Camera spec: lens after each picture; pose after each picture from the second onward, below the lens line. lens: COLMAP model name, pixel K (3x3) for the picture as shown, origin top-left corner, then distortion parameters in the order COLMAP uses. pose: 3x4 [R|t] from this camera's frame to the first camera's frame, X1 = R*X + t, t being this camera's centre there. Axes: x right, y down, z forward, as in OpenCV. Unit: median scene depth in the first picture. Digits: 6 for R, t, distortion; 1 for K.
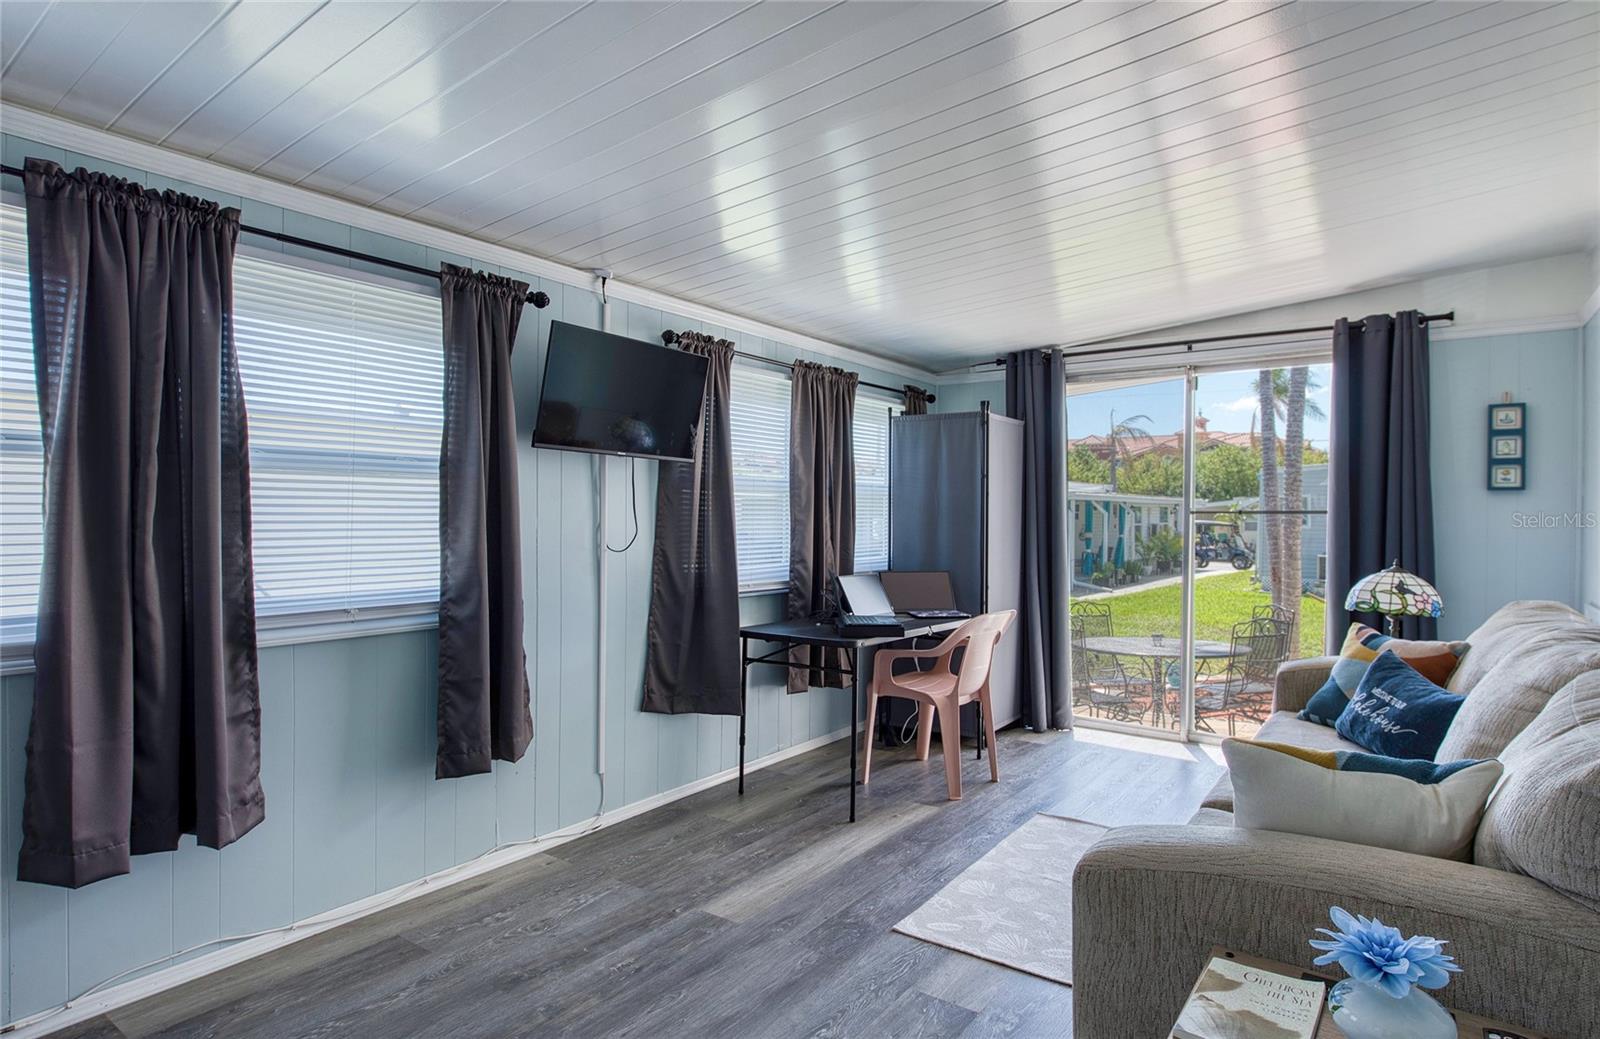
lens RADIAL K [[864.3, 0, 796.2], [0, 864.3, 518.9], [0, 0, 1]] dist [-0.006857, 0.000471]
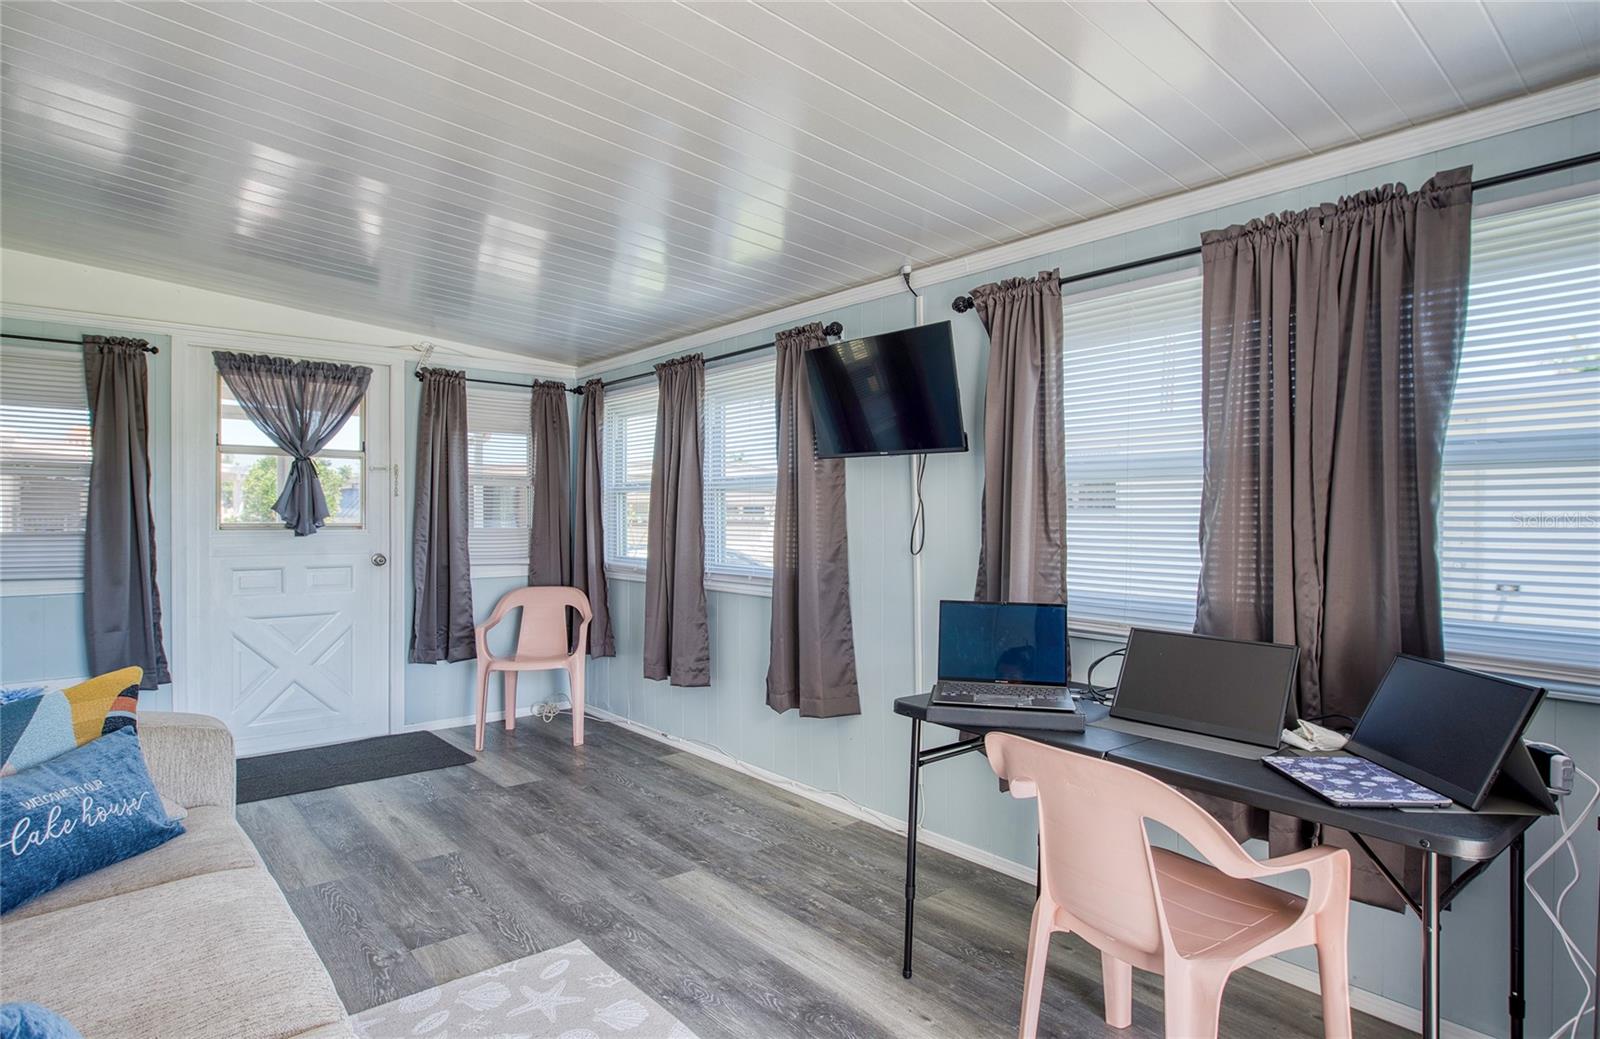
lens RADIAL K [[864.3, 0, 800.1], [0, 864.3, 517.6], [0, 0, 1]] dist [-0.006857, 0.000471]
pose [[-0.232724, 0.000587, -0.972543, 0.967834], [-0.005925, 0.999980, 0.002022, -0.006272], [0.972525, 0.006233, -0.232716, 1.418958]]
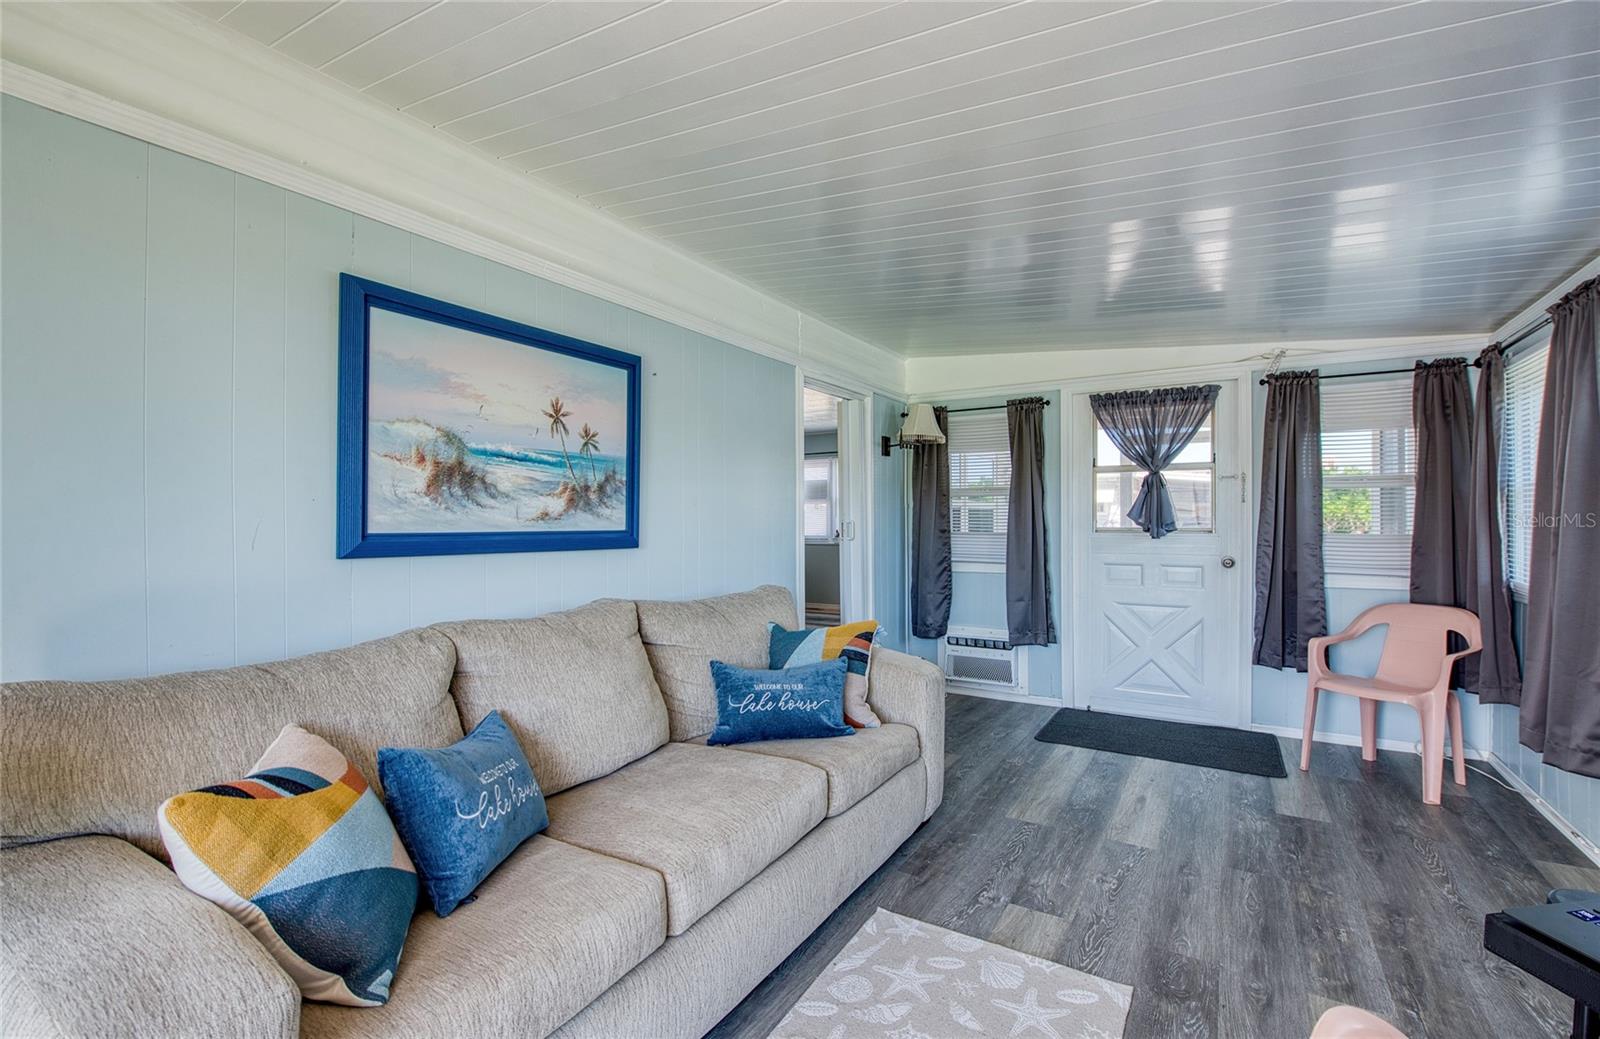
lens RADIAL K [[700.6, 0, 799.2], [0, 700.6, 523.0], [0, 0, 1]] dist [-0.013365, -0.001931]
pose [[-0.996912, 0.000411, -0.078523, 0.491371], [-0.000047, 0.999983, 0.005835, -0.006190], [0.078524, 0.005821, -0.996895, 1.623392]]
